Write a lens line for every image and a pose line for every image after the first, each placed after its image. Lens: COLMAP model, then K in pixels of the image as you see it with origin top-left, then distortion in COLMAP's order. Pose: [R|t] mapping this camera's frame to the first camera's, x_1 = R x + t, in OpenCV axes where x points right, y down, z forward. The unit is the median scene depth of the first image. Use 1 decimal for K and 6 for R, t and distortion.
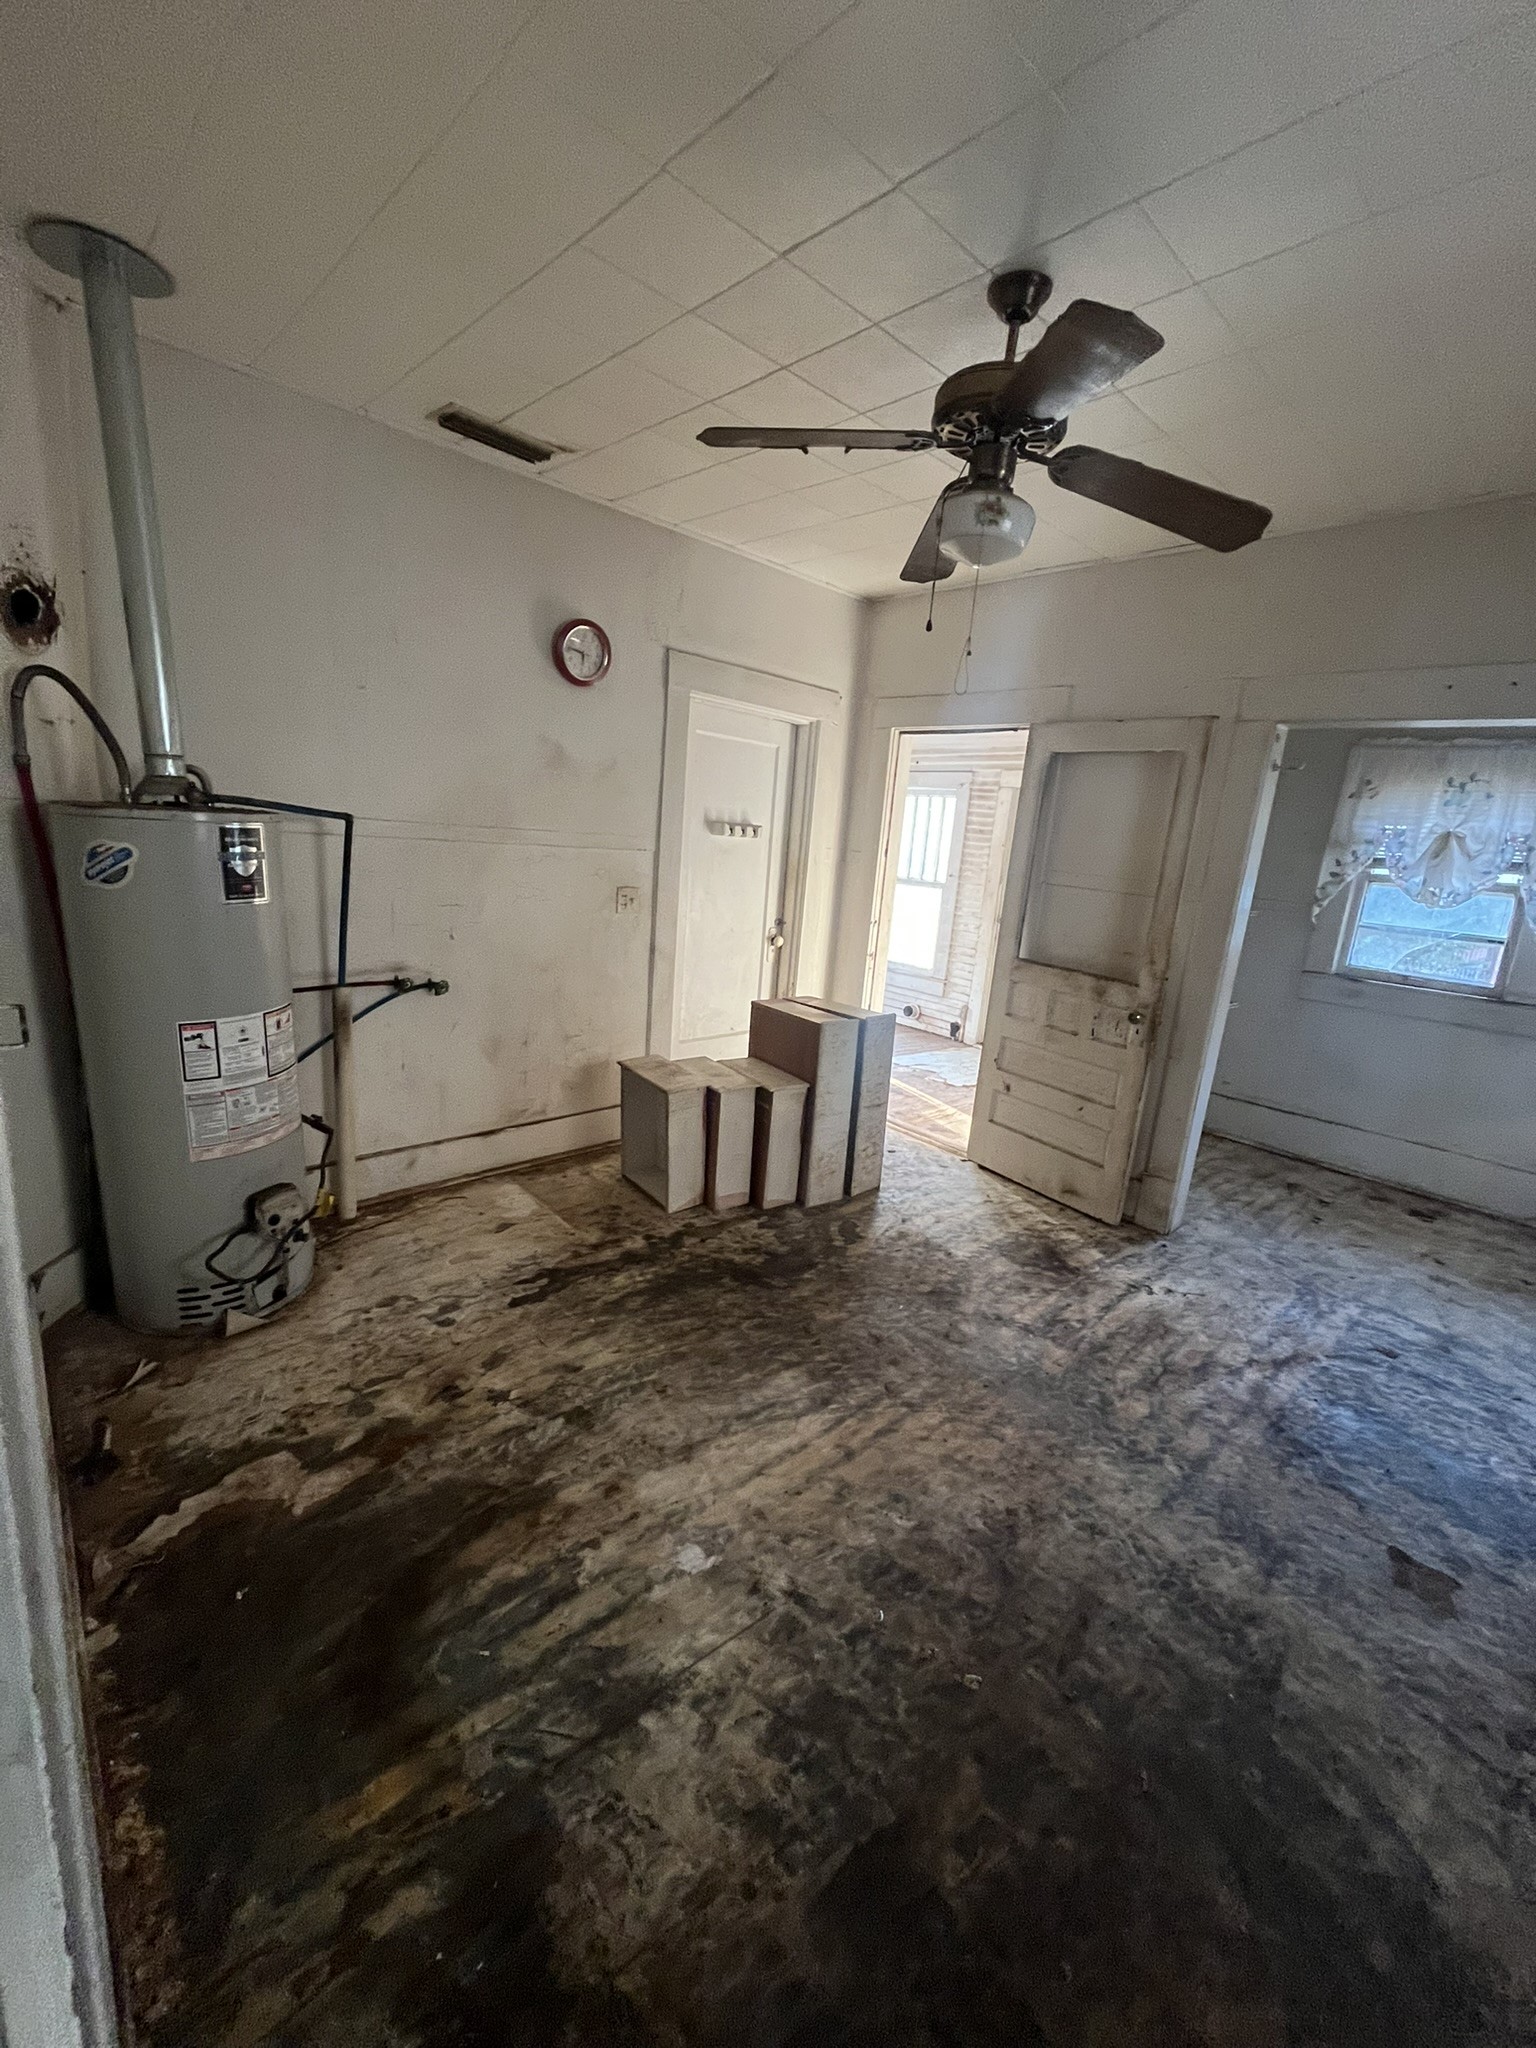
lens RADIAL K [[829.1, 0, 767.8], [0, 829.1, 1022.7], [0, 0, 1]] dist [-0.003775, -0.000280]
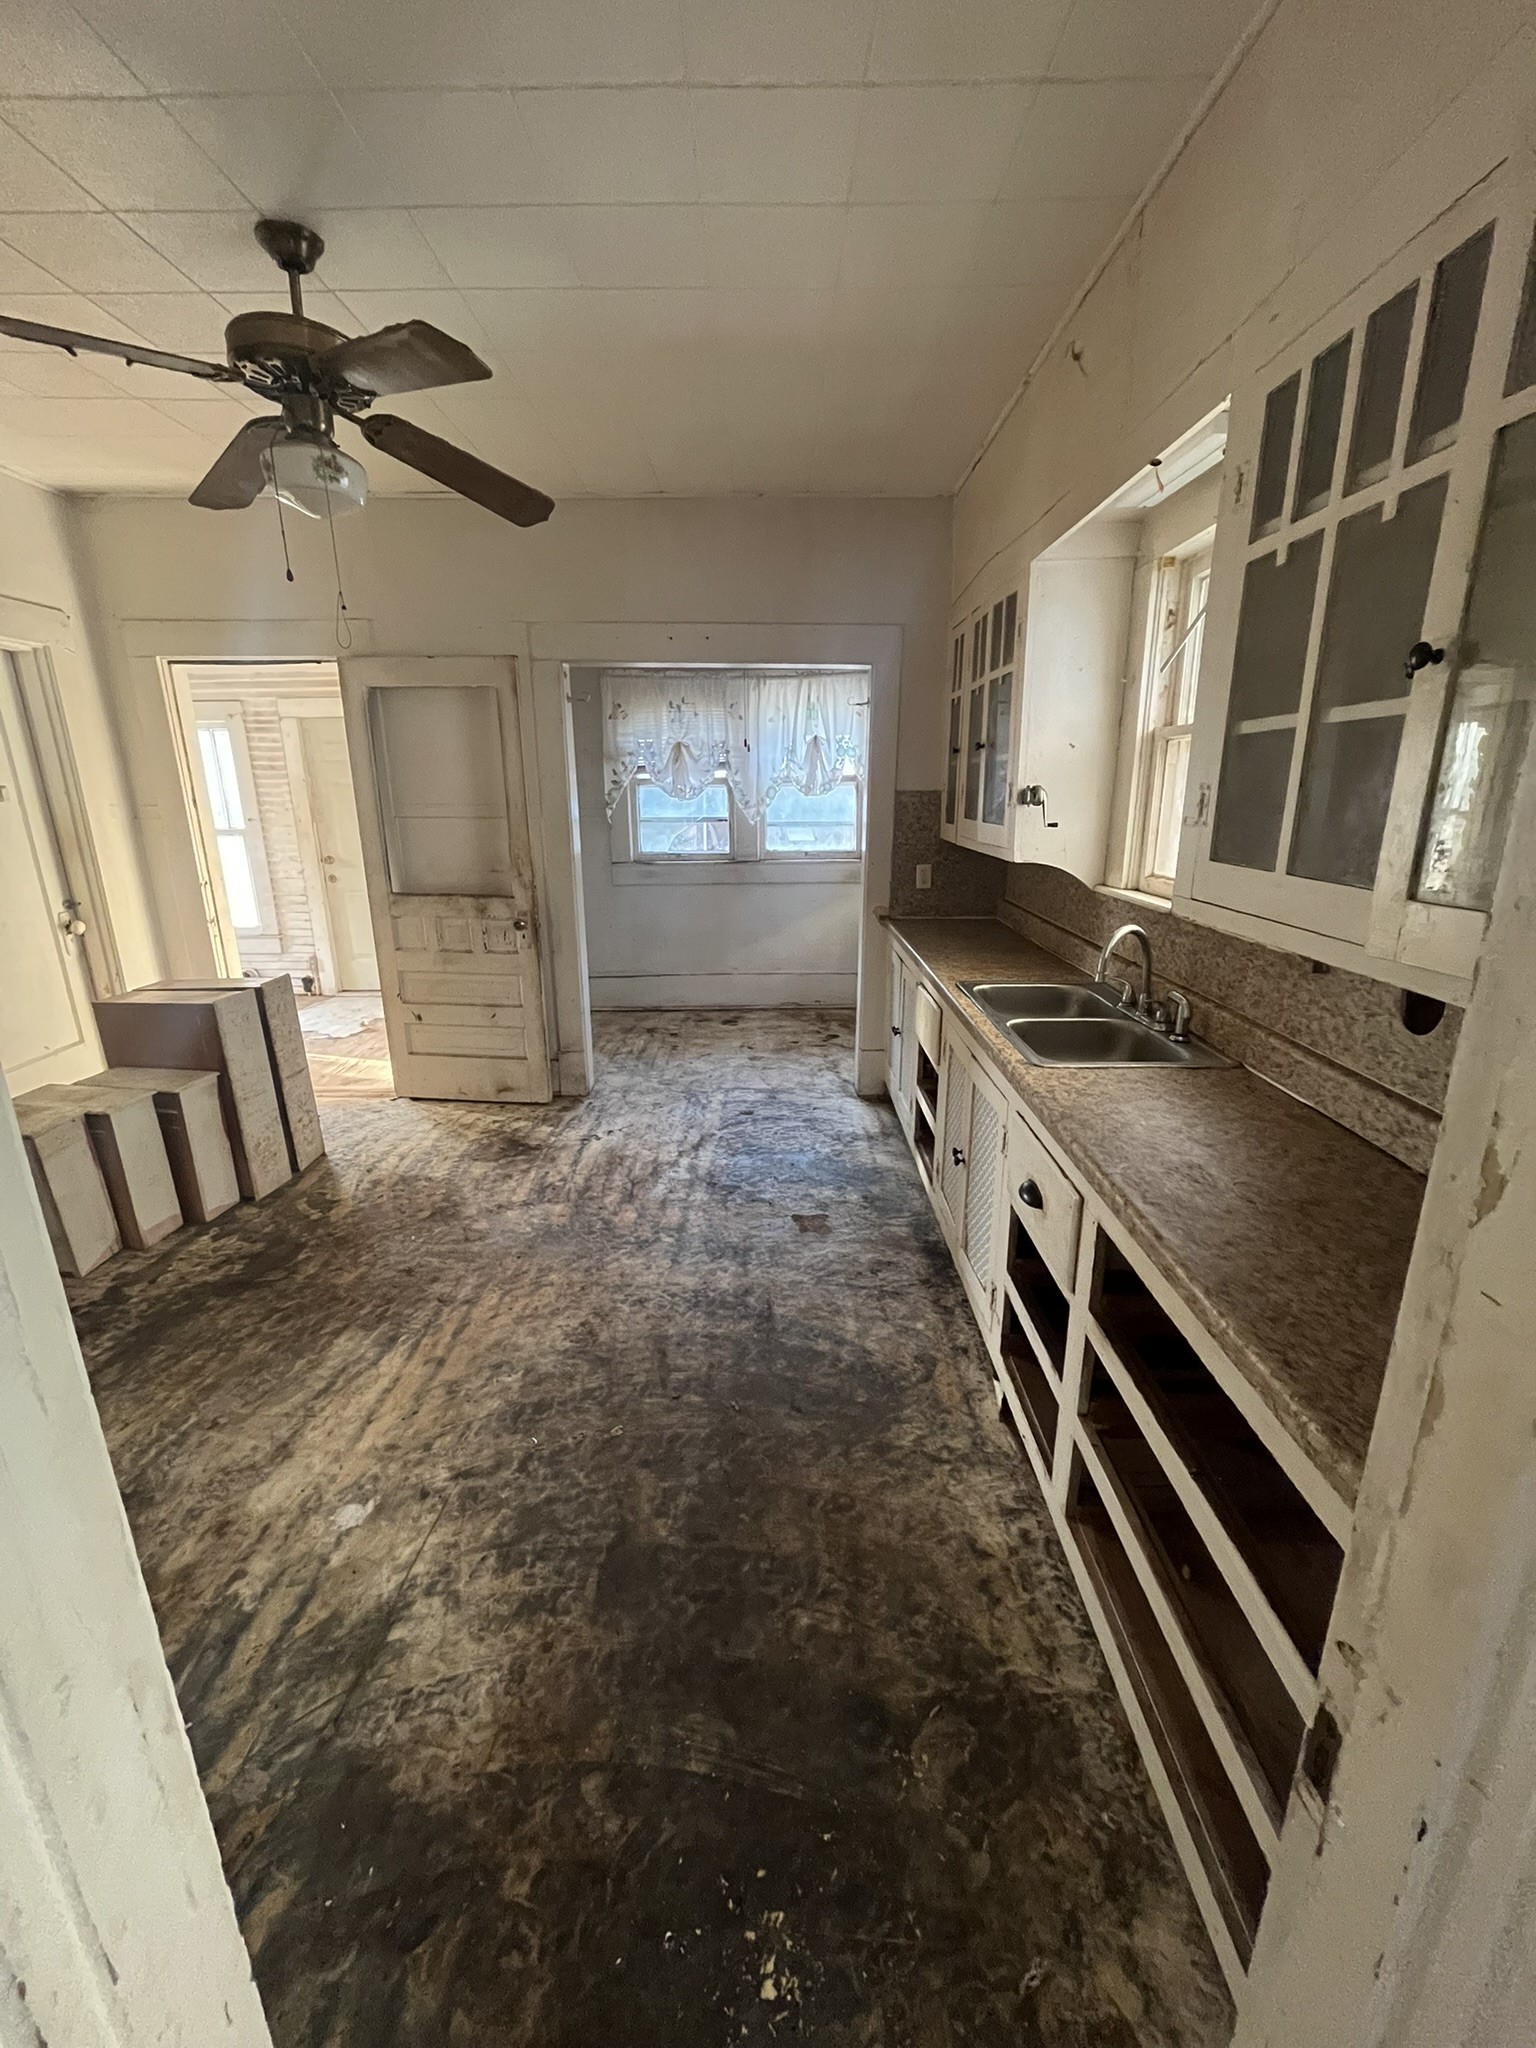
lens RADIAL K [[829.1, 0, 765.8], [0, 829.1, 1025.1], [0, 0, 1]] dist [-0.003775, -0.000280]
pose [[0.683131, -0.286588, 0.671714, -0.143530], [0.222795, 0.957720, 0.182030, -0.006116], [-0.695482, 0.025304, 0.718098, -0.064885]]
